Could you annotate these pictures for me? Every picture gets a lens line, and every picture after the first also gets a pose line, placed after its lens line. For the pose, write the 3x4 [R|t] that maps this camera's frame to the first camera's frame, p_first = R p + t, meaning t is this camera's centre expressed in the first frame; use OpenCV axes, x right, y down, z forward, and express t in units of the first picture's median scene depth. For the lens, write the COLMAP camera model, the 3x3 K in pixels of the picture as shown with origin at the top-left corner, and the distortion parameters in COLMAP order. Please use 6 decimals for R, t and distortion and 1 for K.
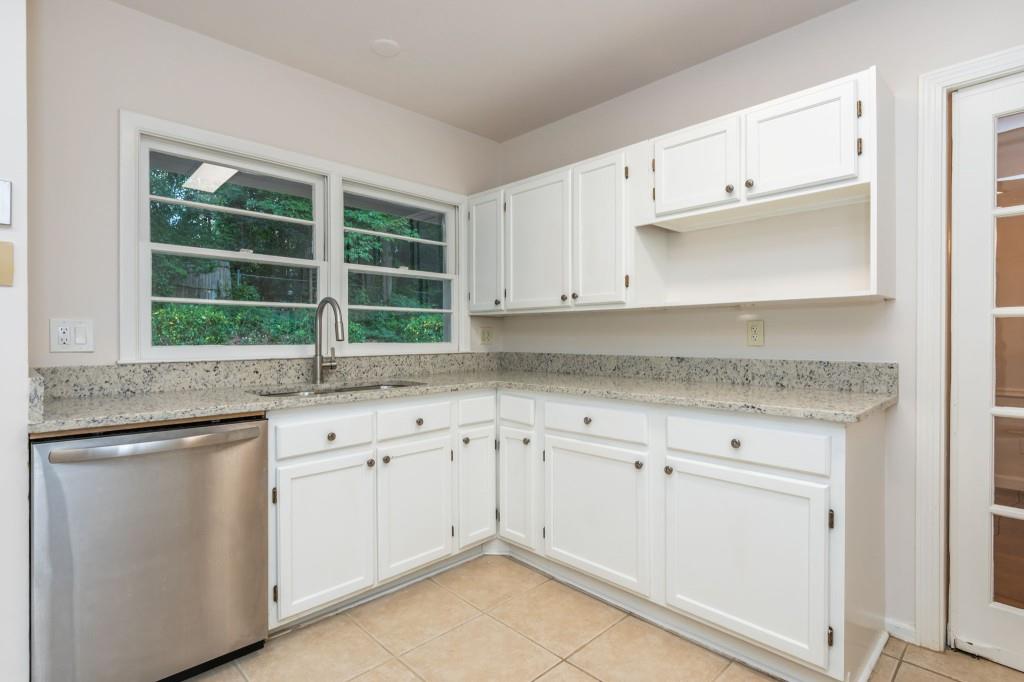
lens RADIAL K [[513.0, 0, 503.4], [0, 513.0, 341.4], [0, 0, 1]] dist [0.006101, -0.006861]
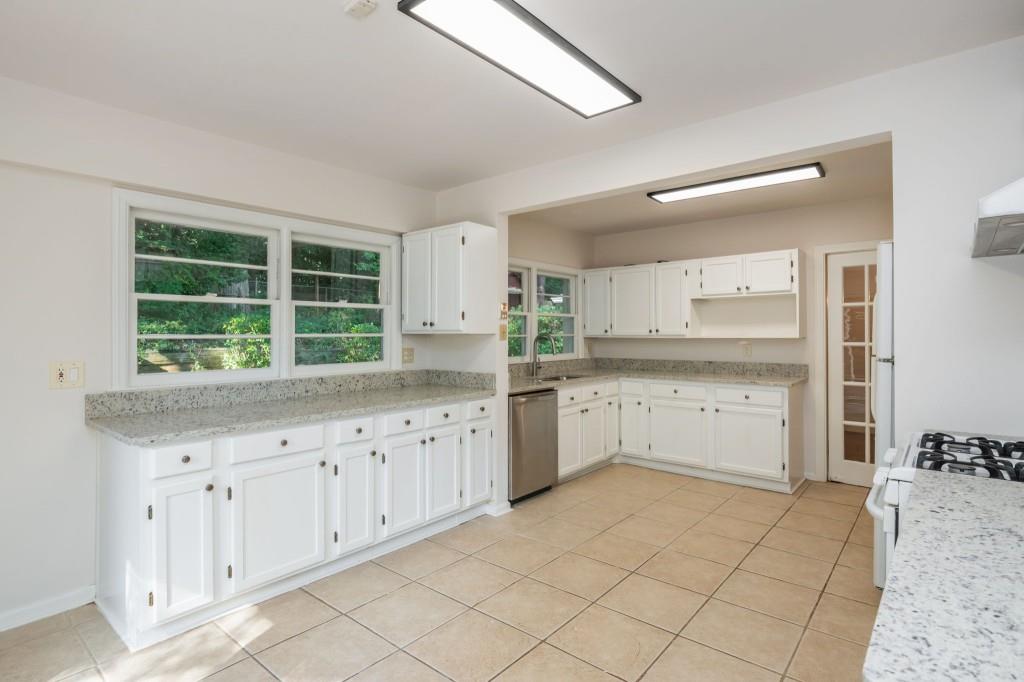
lens RADIAL K [[513.0, 0, 505.5], [0, 513.0, 332.2], [0, 0, 1]] dist [0.006101, -0.006861]
pose [[0.994732, -0.001042, 0.102507, -0.721467], [0.002184, 0.999937, -0.011033, -0.068896], [-0.102489, 0.011199, 0.994671, -1.017496]]
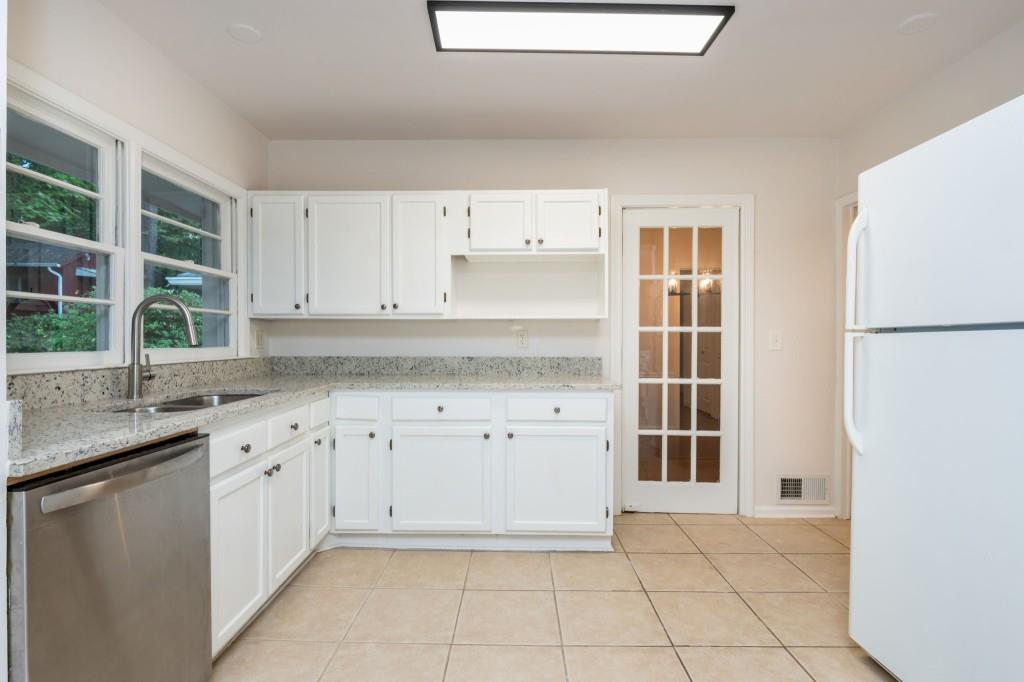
lens RADIAL K [[513.0, 0, 514.2], [0, 513.0, 342.9], [0, 0, 1]] dist [0.006101, -0.006861]
pose [[0.701641, -0.001811, 0.712528, -0.555971], [0.002927, 0.999996, -0.000341, -0.004753], [-0.712524, 0.002325, 0.701644, -0.006675]]
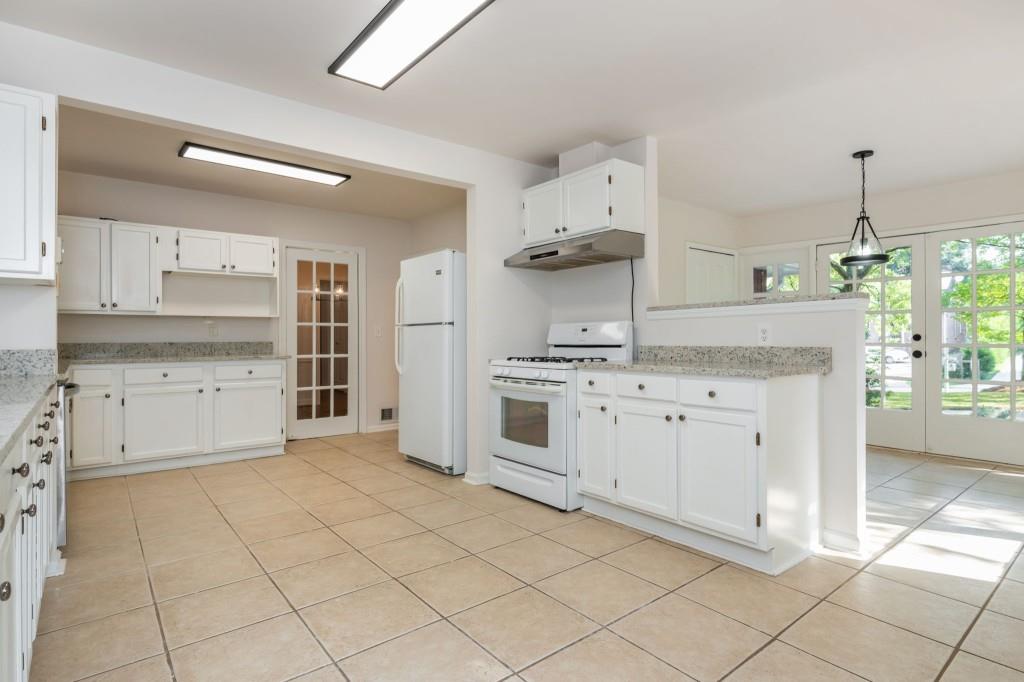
lens RADIAL K [[513.0, 0, 514.8], [0, 513.0, 336.1], [0, 0, 1]] dist [0.006101, -0.006861]
pose [[0.090810, 0.002042, 0.995866, -1.483349], [0.010040, 0.999945, -0.002965, 0.027769], [-0.995818, 0.010268, 0.090785, -0.422389]]
